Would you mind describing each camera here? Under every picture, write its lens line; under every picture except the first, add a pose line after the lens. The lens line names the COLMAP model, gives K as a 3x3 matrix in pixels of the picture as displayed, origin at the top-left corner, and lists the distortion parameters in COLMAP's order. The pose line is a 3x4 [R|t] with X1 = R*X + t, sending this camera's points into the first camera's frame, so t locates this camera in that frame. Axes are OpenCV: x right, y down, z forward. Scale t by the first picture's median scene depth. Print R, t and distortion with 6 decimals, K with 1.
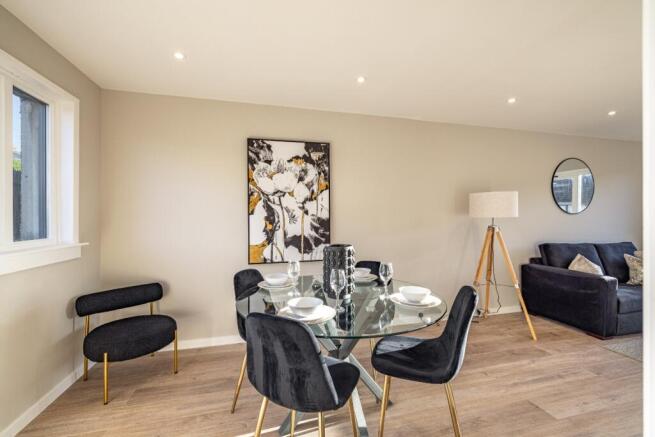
lens RADIAL K [[273.4, 0, 322.5], [0, 273.4, 217.1], [0, 0, 1]] dist [-0.003395, -0.000210]
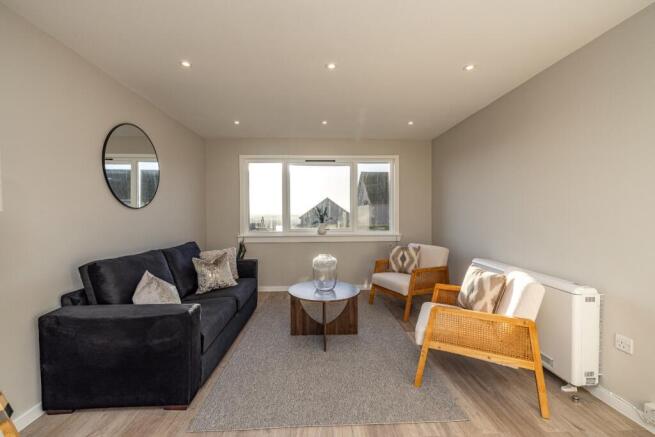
lens RADIAL K [[273.4, 0, 322.7], [0, 273.4, 218.9], [0, 0, 1]] dist [-0.003395, -0.000210]
pose [[0.210812, -0.022123, 0.977276, 0.400694], [0.018908, 0.999649, 0.018551, 0.010968], [-0.977344, 0.014568, 0.211156, 0.452413]]
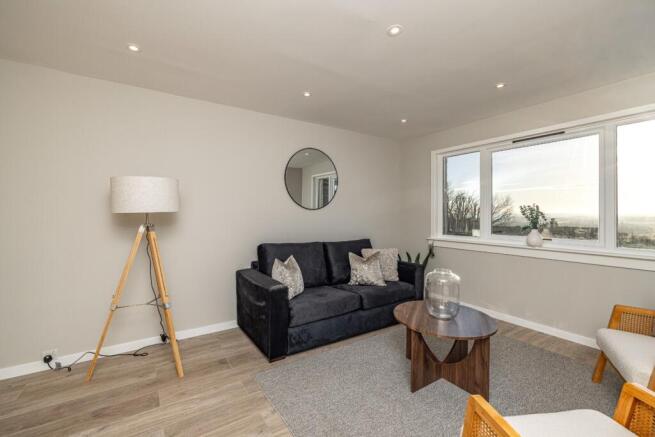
lens RADIAL K [[273.4, 0, 329.8], [0, 273.4, 218.1], [0, 0, 1]] dist [-0.003395, -0.000210]
pose [[0.941554, -0.002503, 0.336853, 0.745758], [-0.000171, 0.999969, 0.007911, 0.010142], [-0.336862, -0.007506, 0.941524, 0.138726]]
